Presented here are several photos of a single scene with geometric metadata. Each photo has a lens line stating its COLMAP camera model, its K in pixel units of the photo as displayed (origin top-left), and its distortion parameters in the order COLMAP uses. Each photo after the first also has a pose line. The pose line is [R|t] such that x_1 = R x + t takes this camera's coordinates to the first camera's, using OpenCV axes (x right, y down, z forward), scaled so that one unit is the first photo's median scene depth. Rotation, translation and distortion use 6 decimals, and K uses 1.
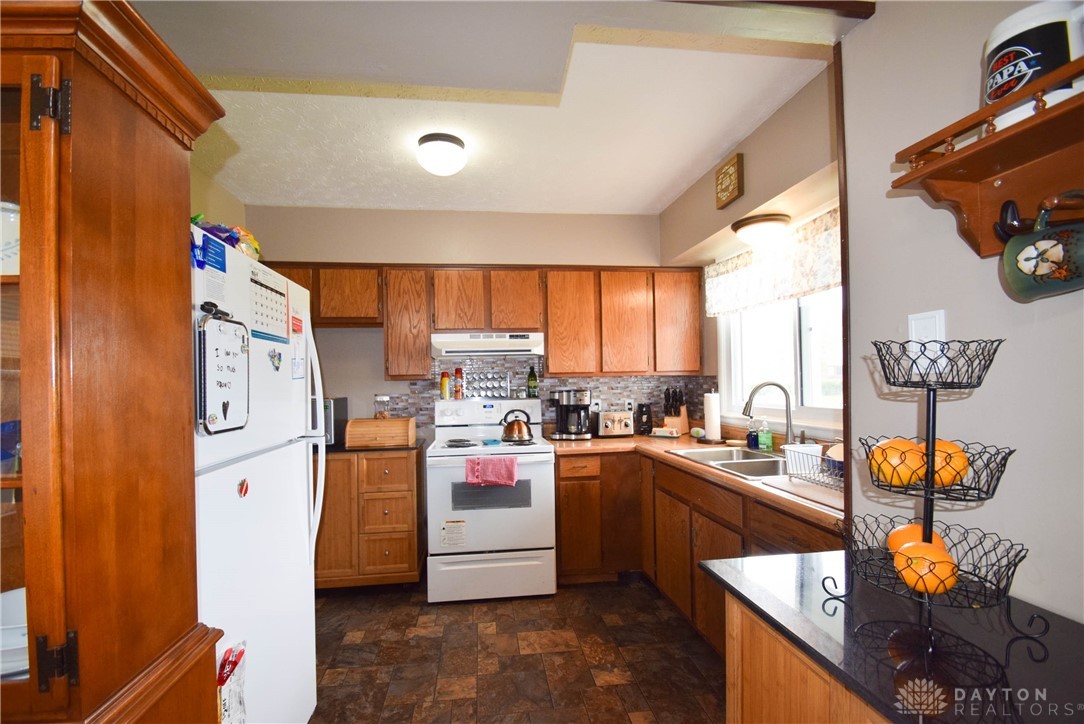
lens RADIAL K [[481.4, 0, 541.5], [0, 481.4, 378.8], [0, 0, 1]] dist [-0.002901, -0.000790]
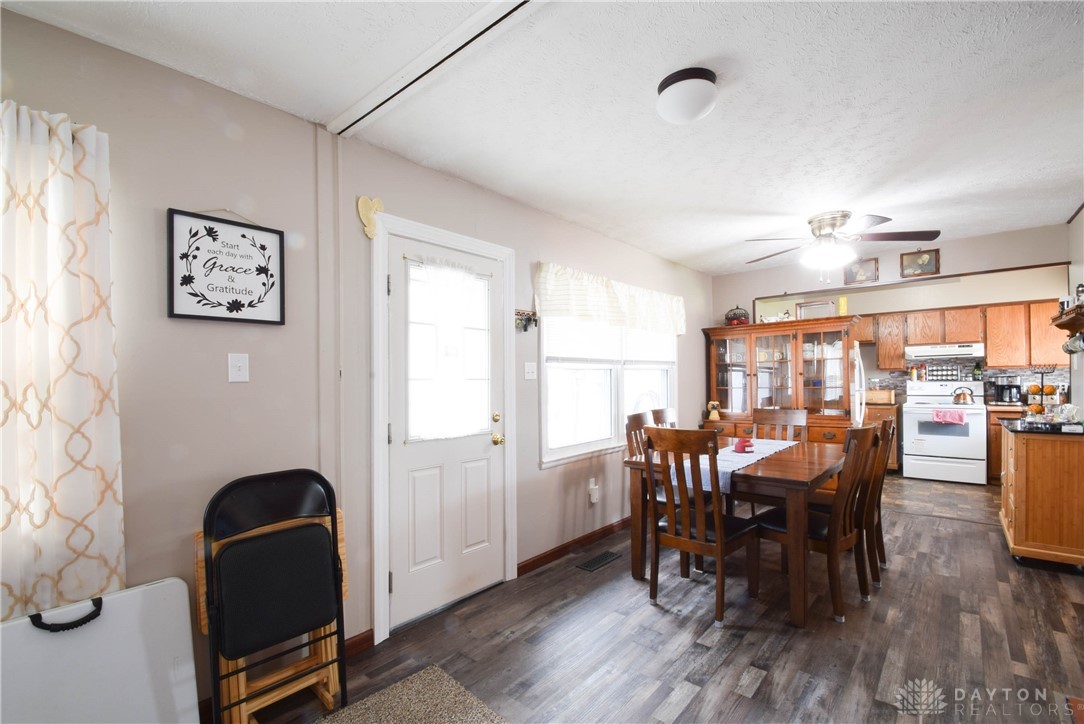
lens RADIAL K [[481.4, 0, 541.5], [0, 481.4, 378.8], [0, 0, 1]] dist [-0.002901, -0.000790]
pose [[0.660372, 0.006980, -0.750906, 0.254352], [0.011495, 0.999746, 0.019402, -0.019427], [0.750851, -0.021444, 0.660124, -1.356702]]
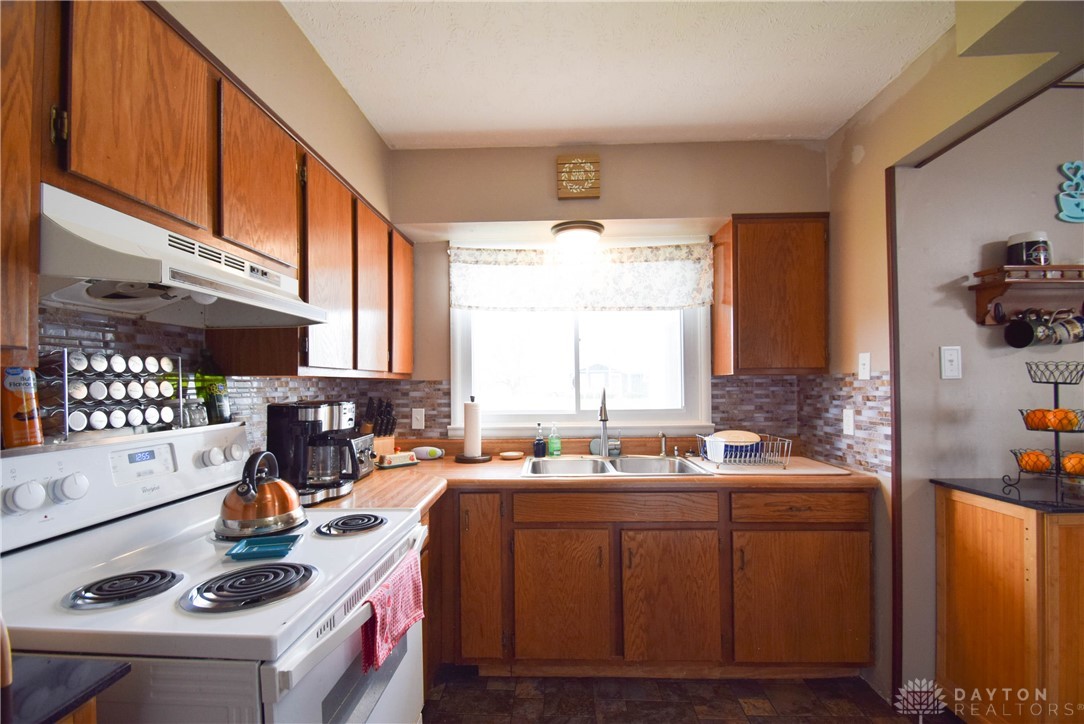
lens RADIAL K [[481.4, 0, 541.5], [0, 481.4, 378.8], [0, 0, 1]] dist [-0.002901, -0.000790]
pose [[0.163411, 0.028516, 0.986146, -0.425208], [-0.000245, 0.999583, -0.028864, 0.013847], [-0.986558, 0.004475, 0.163350, 0.714051]]
